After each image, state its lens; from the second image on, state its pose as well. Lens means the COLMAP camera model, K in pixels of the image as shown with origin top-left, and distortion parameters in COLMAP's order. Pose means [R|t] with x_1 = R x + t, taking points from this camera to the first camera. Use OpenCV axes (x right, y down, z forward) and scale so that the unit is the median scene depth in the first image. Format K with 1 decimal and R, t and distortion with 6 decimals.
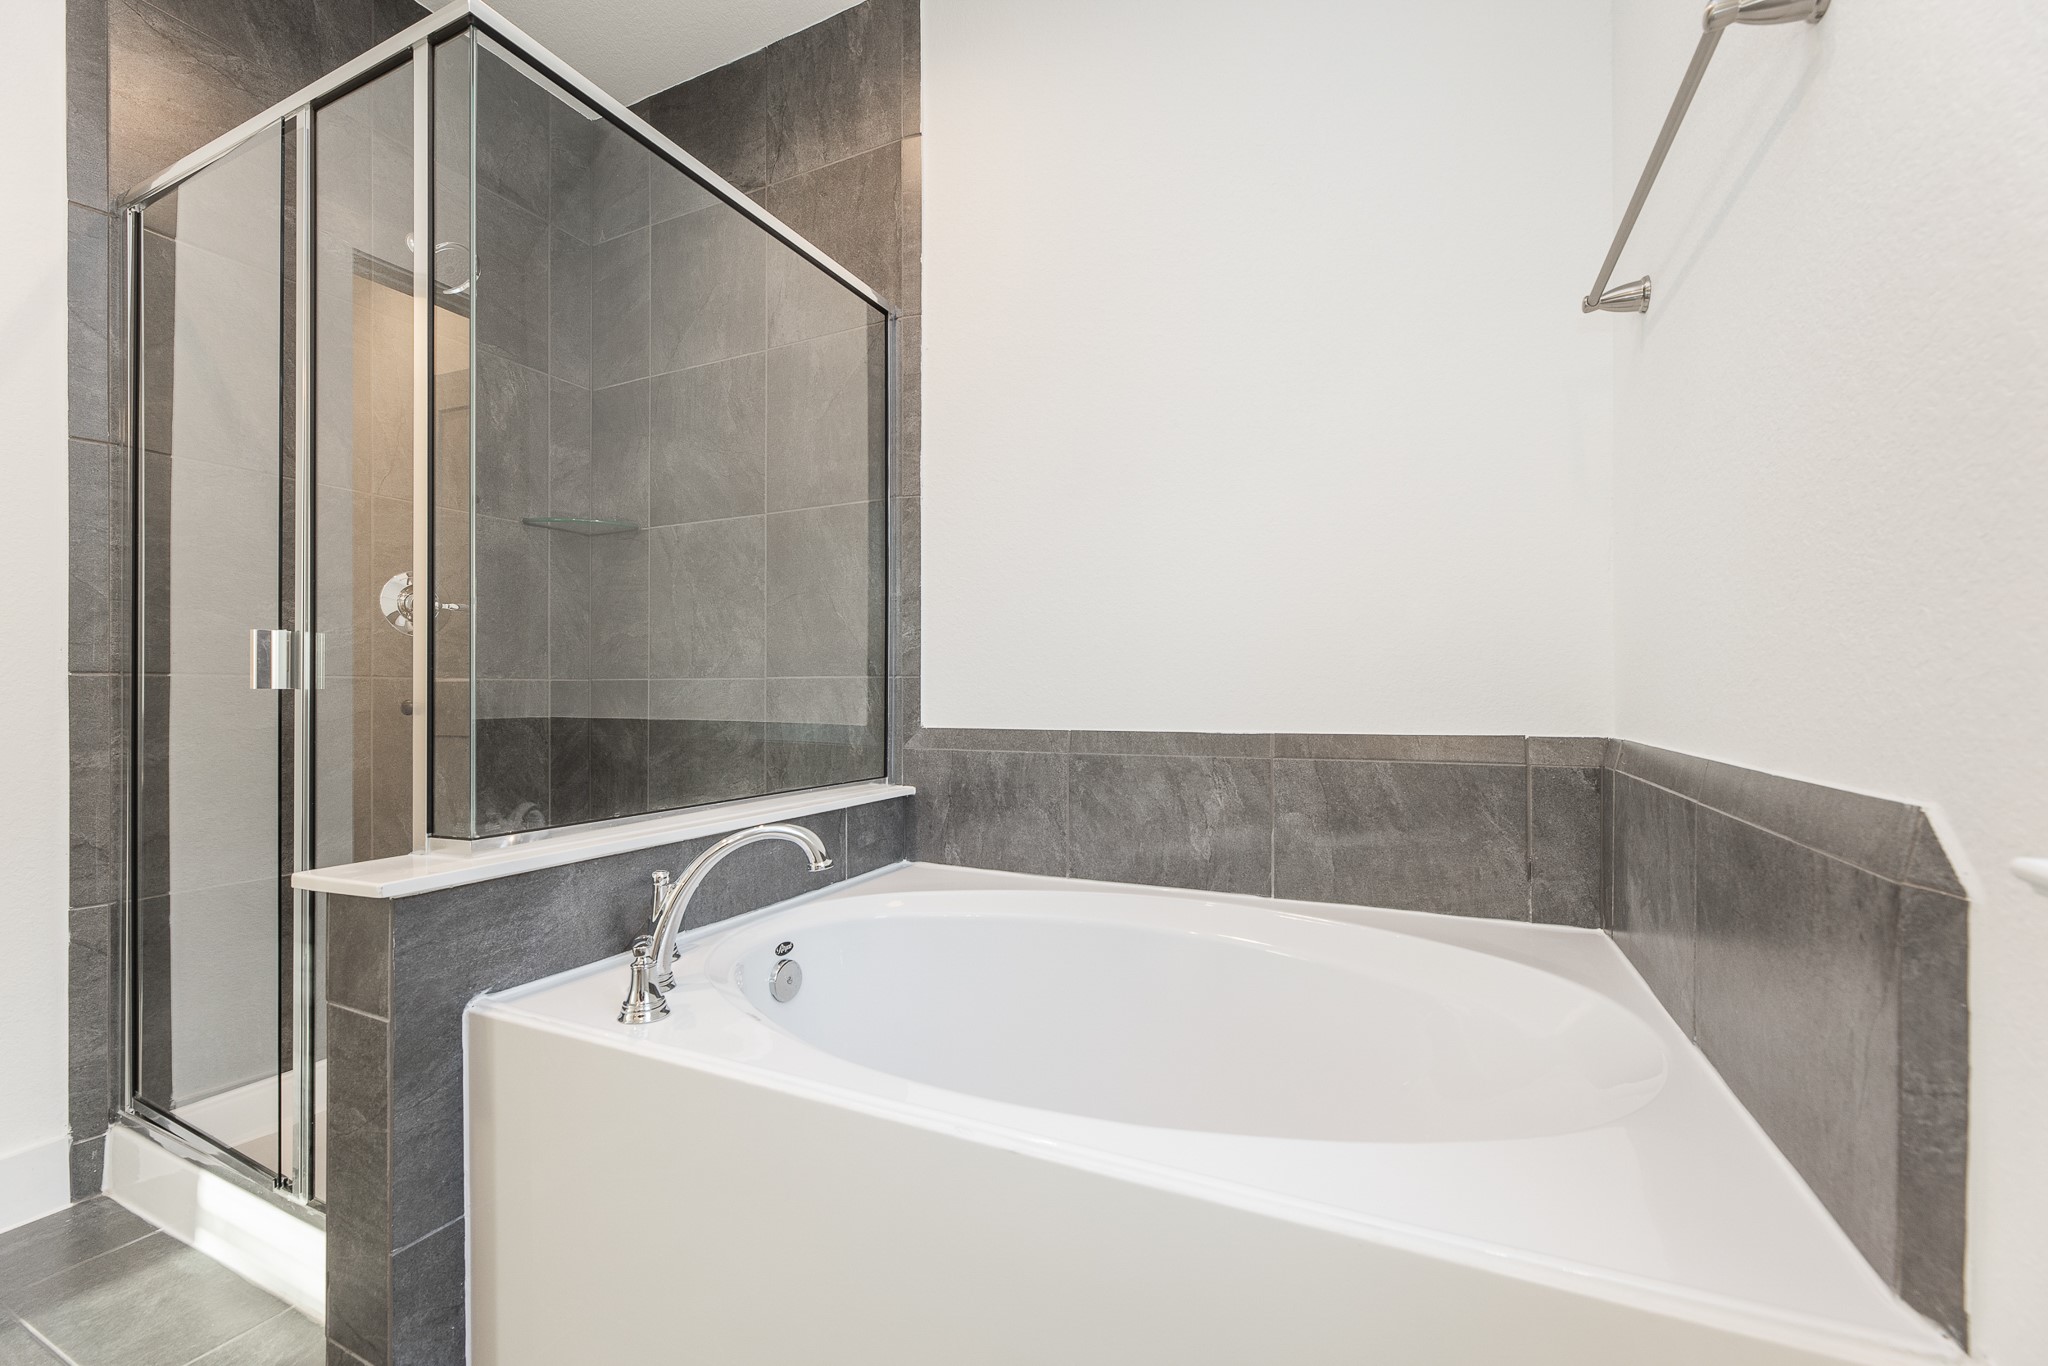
lens RADIAL K [[821.8, 0, 1034.0], [0, 821.8, 690.7], [0, 0, 1]] dist [0.000410, -0.000047]
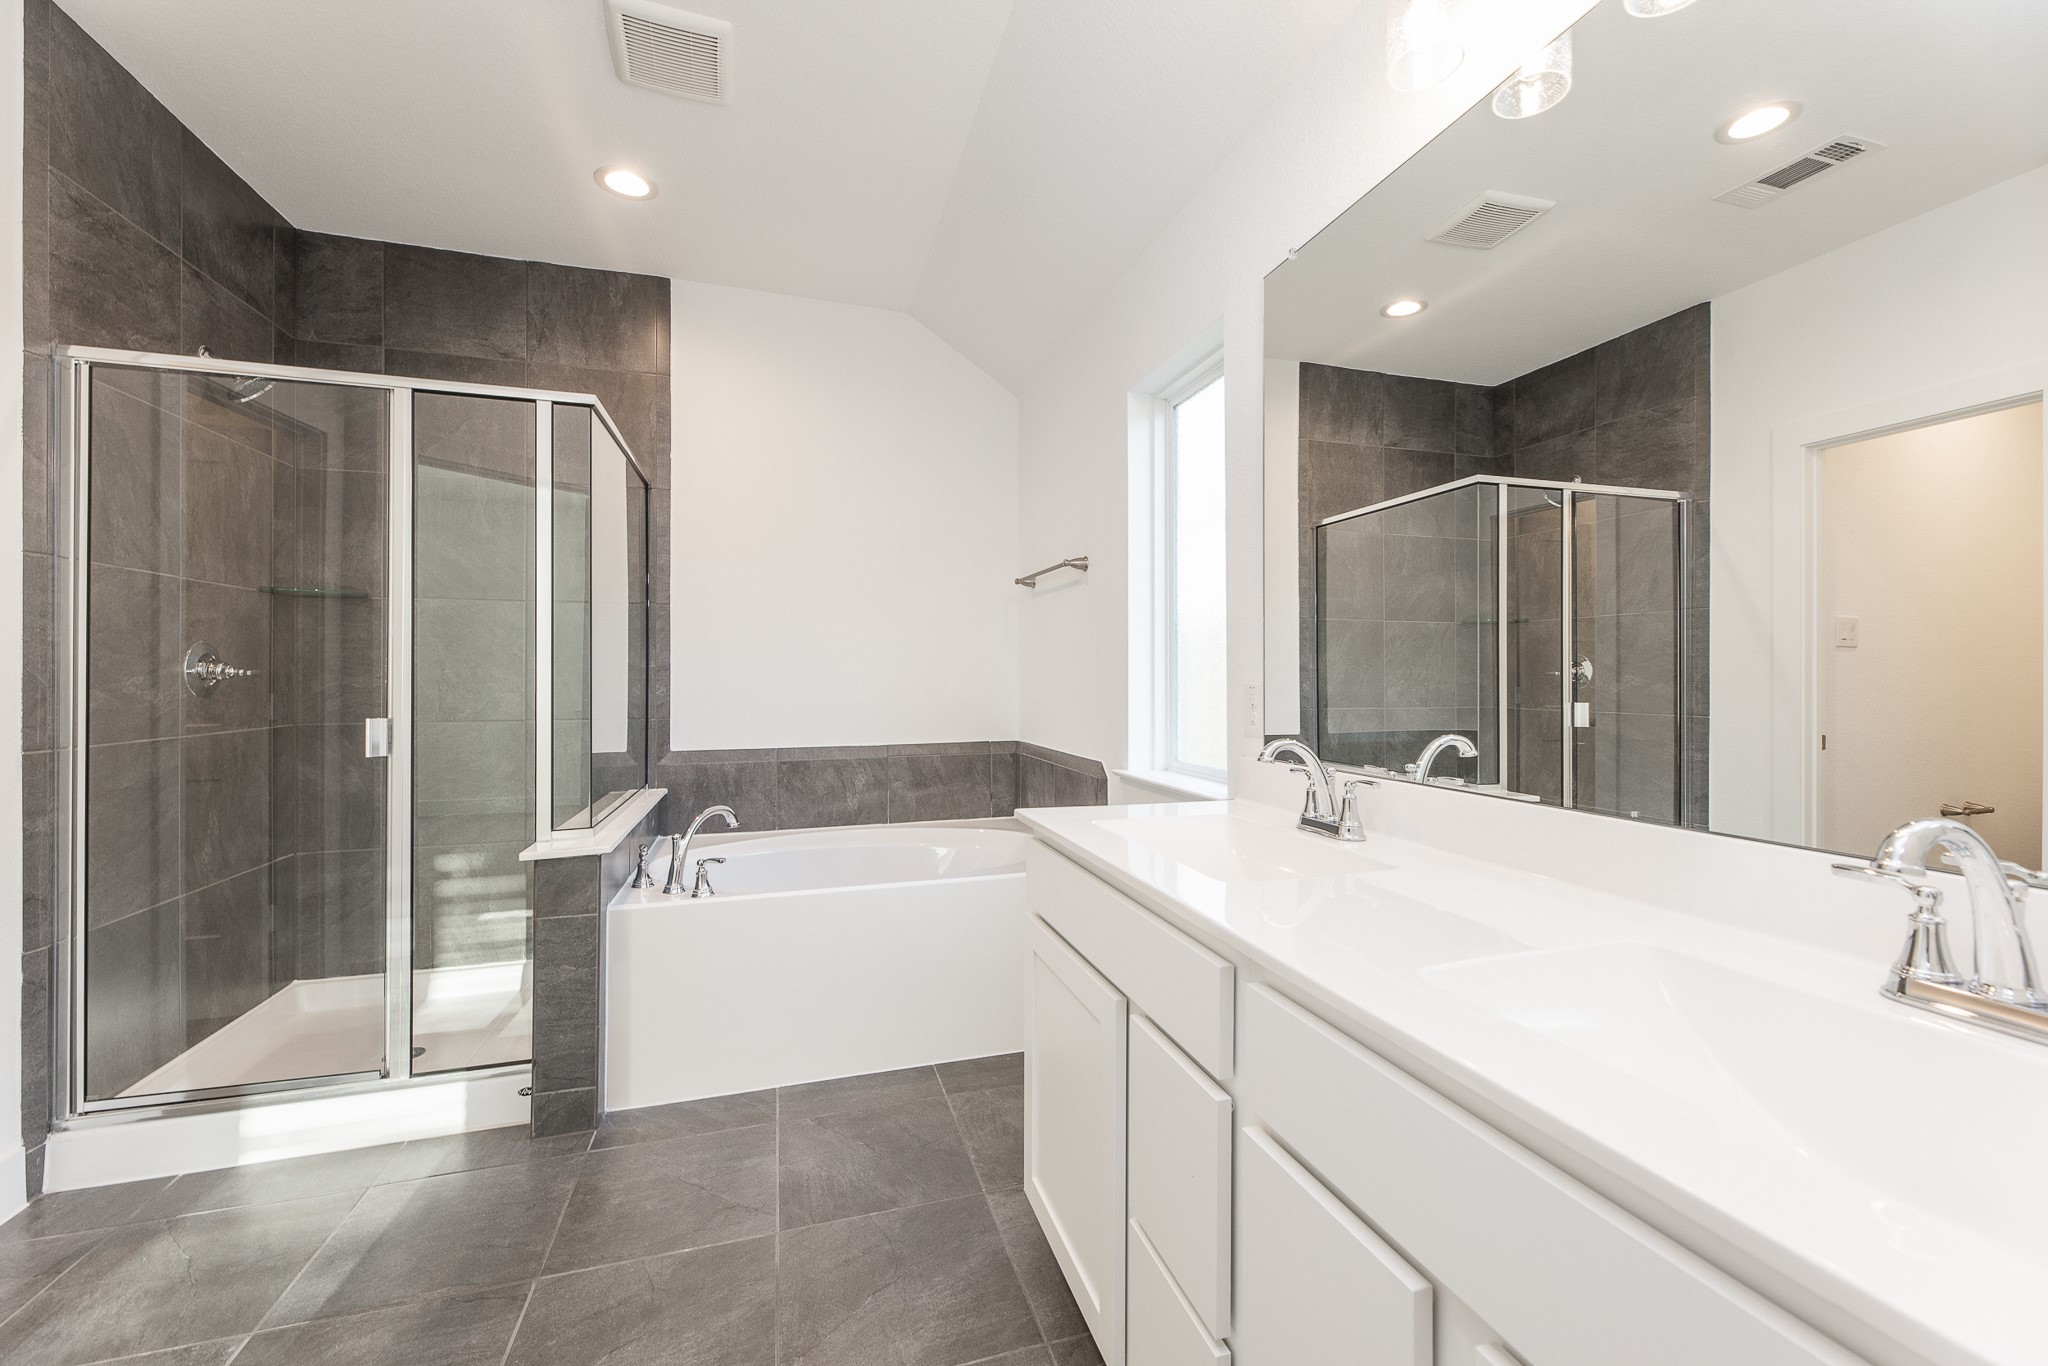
lens RADIAL K [[821.8, 0, 1034.0], [0, 821.8, 690.7], [0, 0, 1]] dist [0.000410, -0.000047]
pose [[0.737319, -0.011856, 0.675441, -0.810554], [-0.000719, 0.999832, 0.018334, -0.118556], [-0.675545, -0.014004, 0.737186, -0.750378]]
